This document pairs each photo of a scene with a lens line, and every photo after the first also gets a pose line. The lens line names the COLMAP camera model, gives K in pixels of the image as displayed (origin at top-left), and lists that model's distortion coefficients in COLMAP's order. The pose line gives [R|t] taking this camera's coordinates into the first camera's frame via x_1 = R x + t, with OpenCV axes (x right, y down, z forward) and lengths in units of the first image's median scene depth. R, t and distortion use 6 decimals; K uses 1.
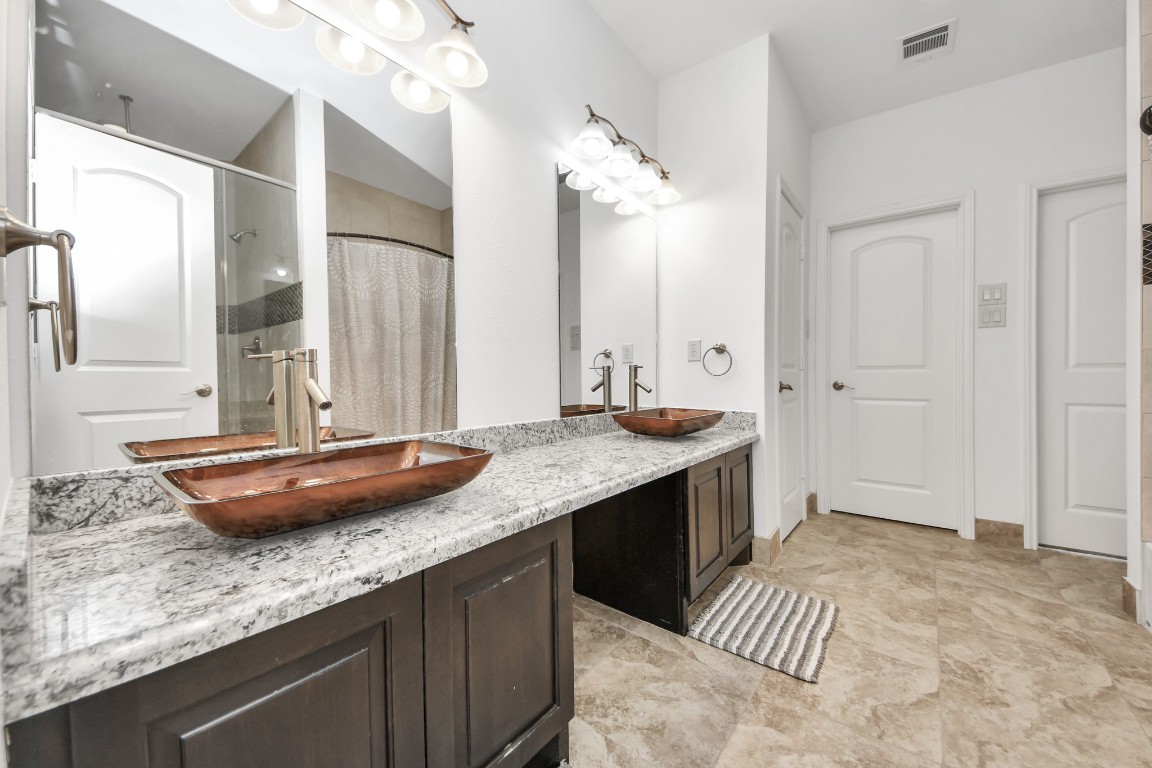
lens RADIAL K [[430.3, 0, 569.3], [0, 430.3, 385.1], [0, 0, 1]] dist [0.041308, -0.026369]
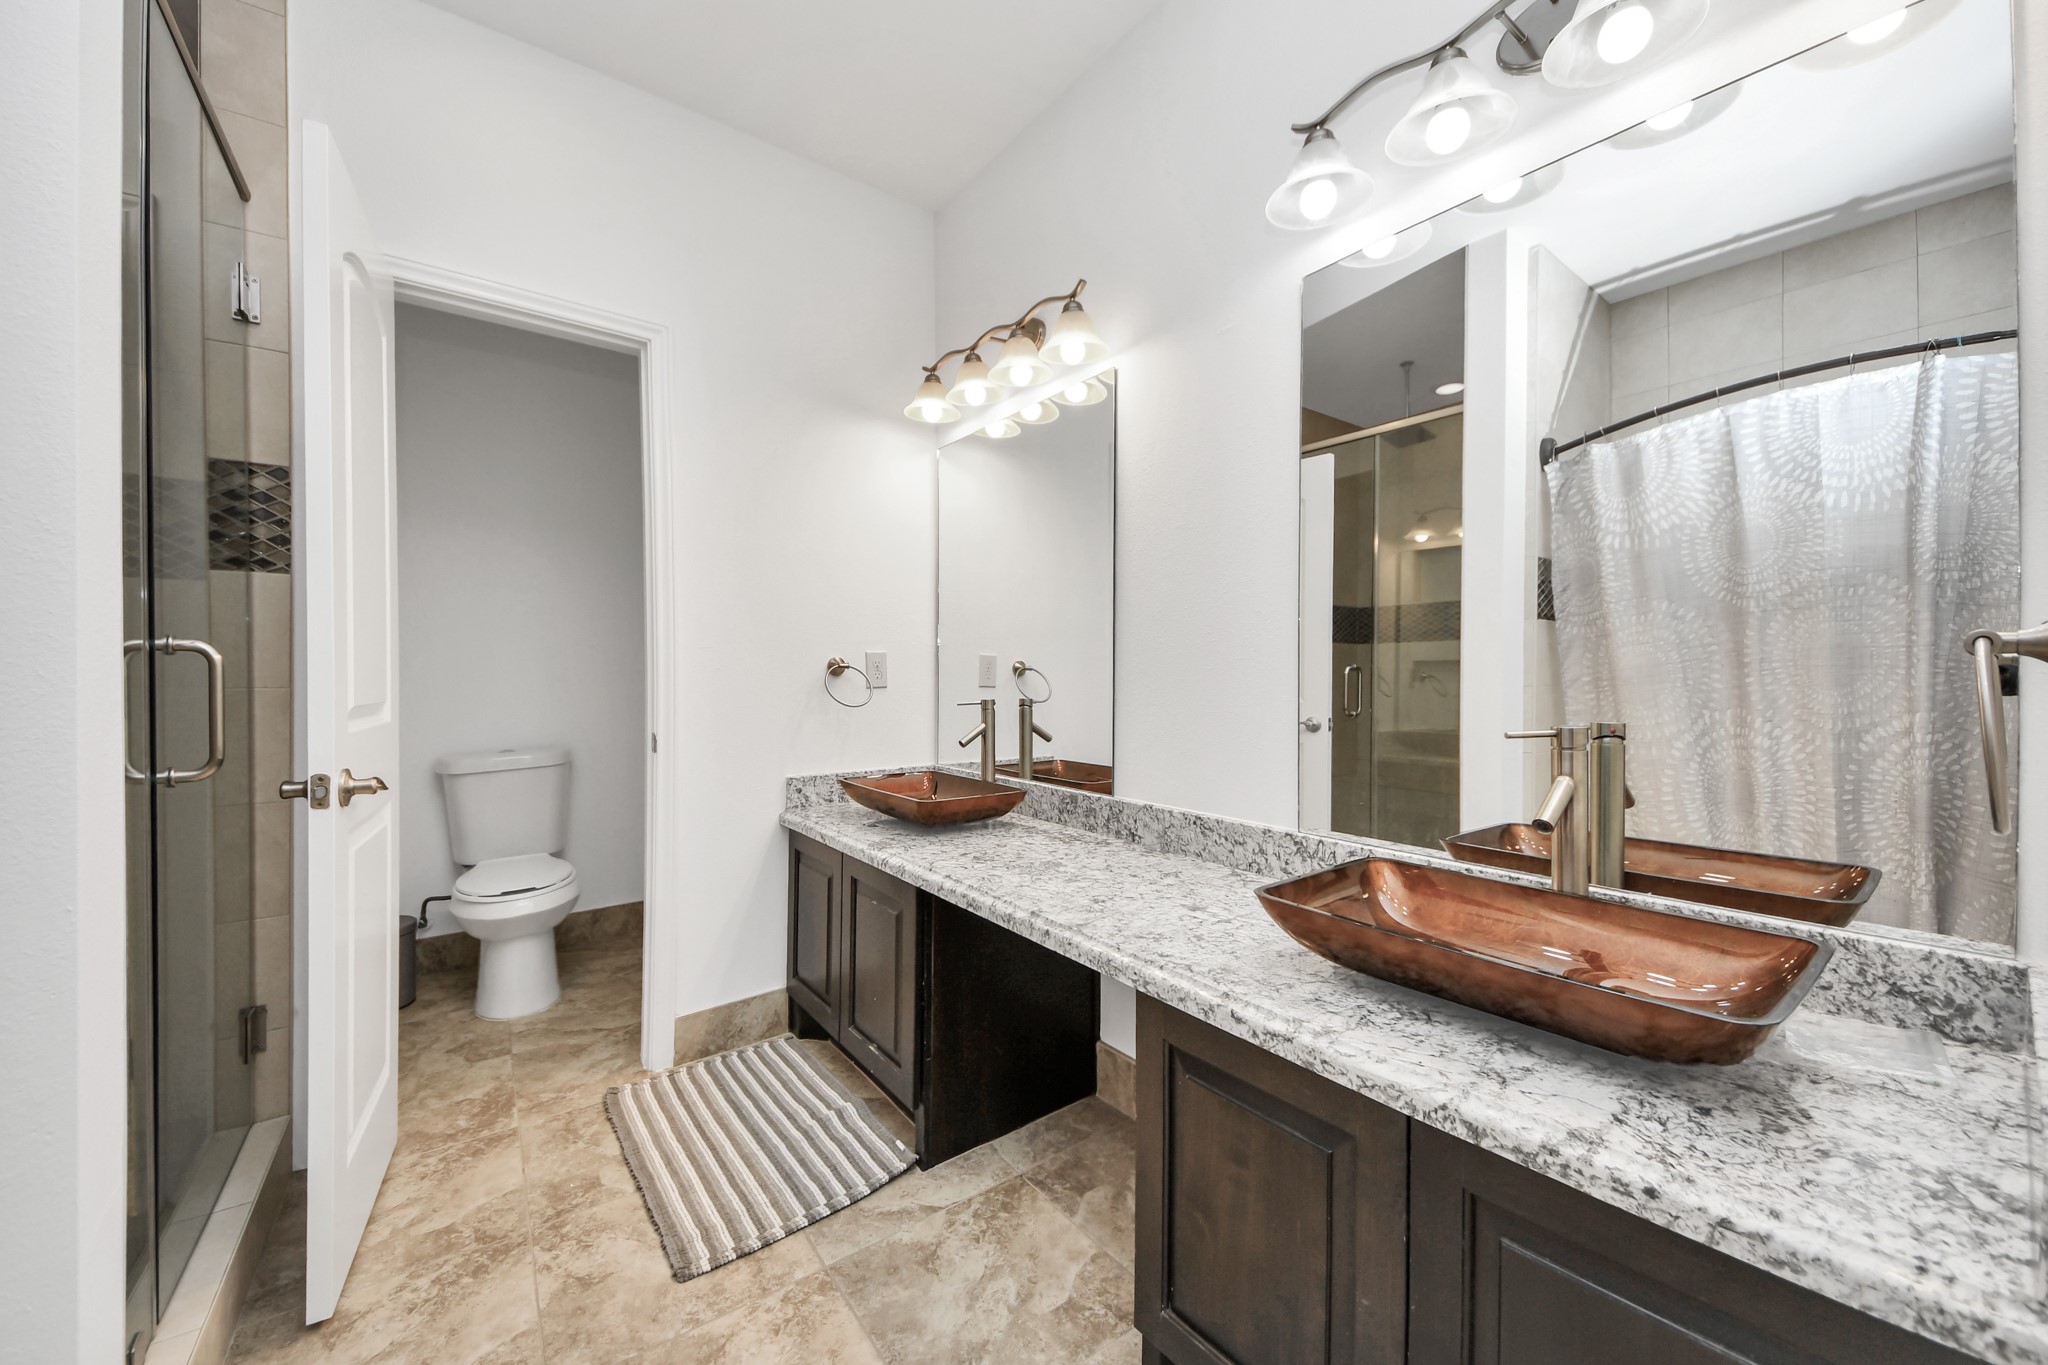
lens RADIAL K [[765.0, 0, 1012.1], [0, 765.0, 684.5], [0, 0, 1]] dist [0.041308, -0.026369]
pose [[-0.260421, 0.013683, -0.965398, 0.856814], [-0.015460, 0.999712, 0.018340, -0.092281], [0.965371, 0.019701, -0.260134, 0.916680]]
